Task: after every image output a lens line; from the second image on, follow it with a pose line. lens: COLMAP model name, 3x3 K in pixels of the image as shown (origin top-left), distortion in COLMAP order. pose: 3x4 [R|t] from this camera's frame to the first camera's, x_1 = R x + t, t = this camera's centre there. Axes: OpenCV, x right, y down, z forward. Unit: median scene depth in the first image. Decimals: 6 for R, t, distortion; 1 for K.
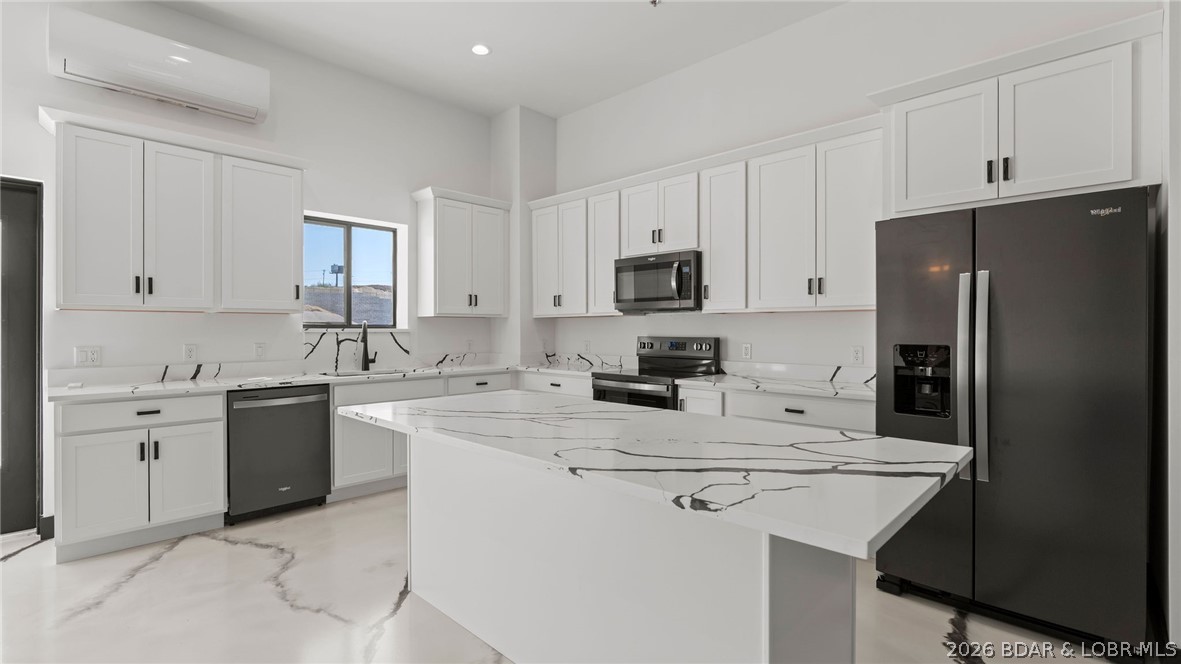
lens RADIAL K [[531.1, 0, 591.1], [0, 531.1, 330.7], [0, 0, 1]] dist [-0.010824, 0.003499]
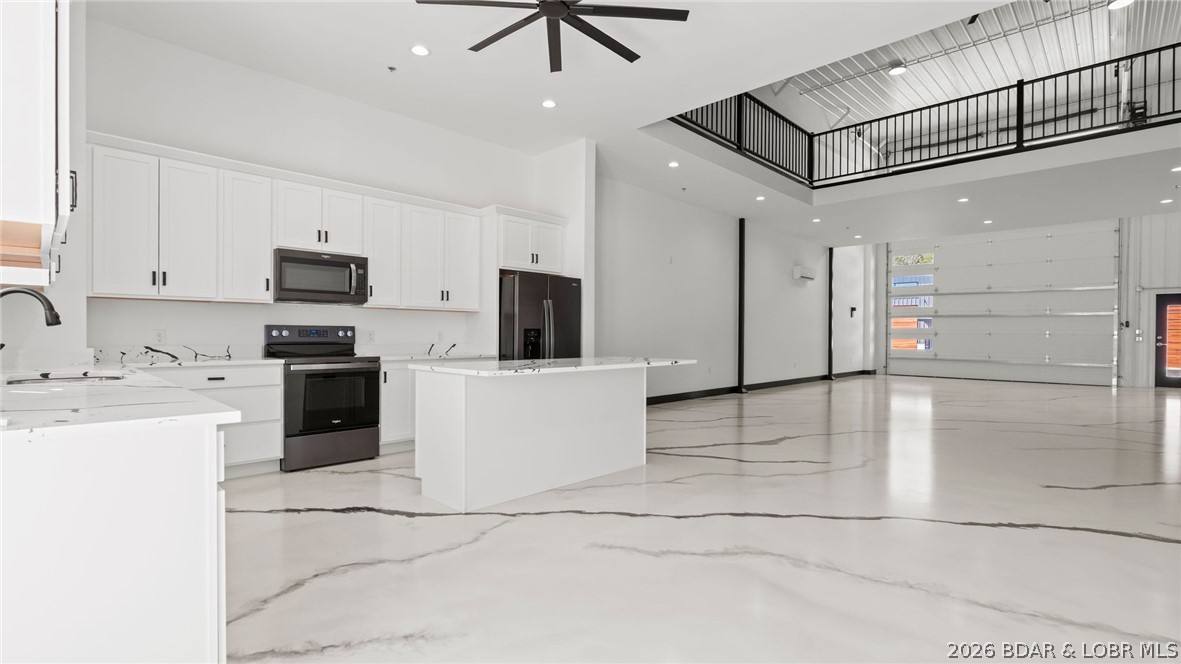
lens RADIAL K [[531.1, 0, 590.9], [0, 531.1, 337.3], [0, 0, 1]] dist [-0.010824, 0.003499]
pose [[0.010264, -0.005791, 0.999931, -1.009761], [-0.003609, 0.999977, 0.005828, 0.029627], [-0.999941, -0.003669, 0.010243, 0.414517]]
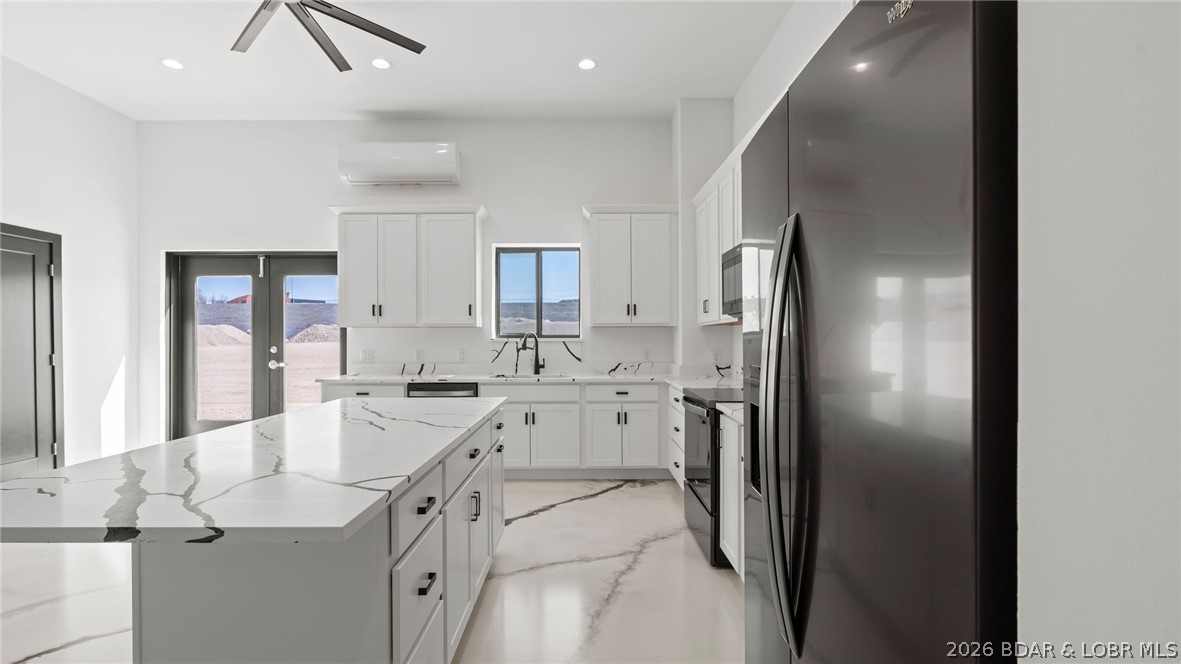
lens RADIAL K [[531.1, 0, 586.6], [0, 531.1, 341.2], [0, 0, 1]] dist [-0.010824, 0.003499]
pose [[0.698846, 0.001390, -0.715270, 0.516650], [0.000937, 0.999995, 0.002859, -0.000956], [0.715271, -0.002668, 0.698842, 0.283125]]
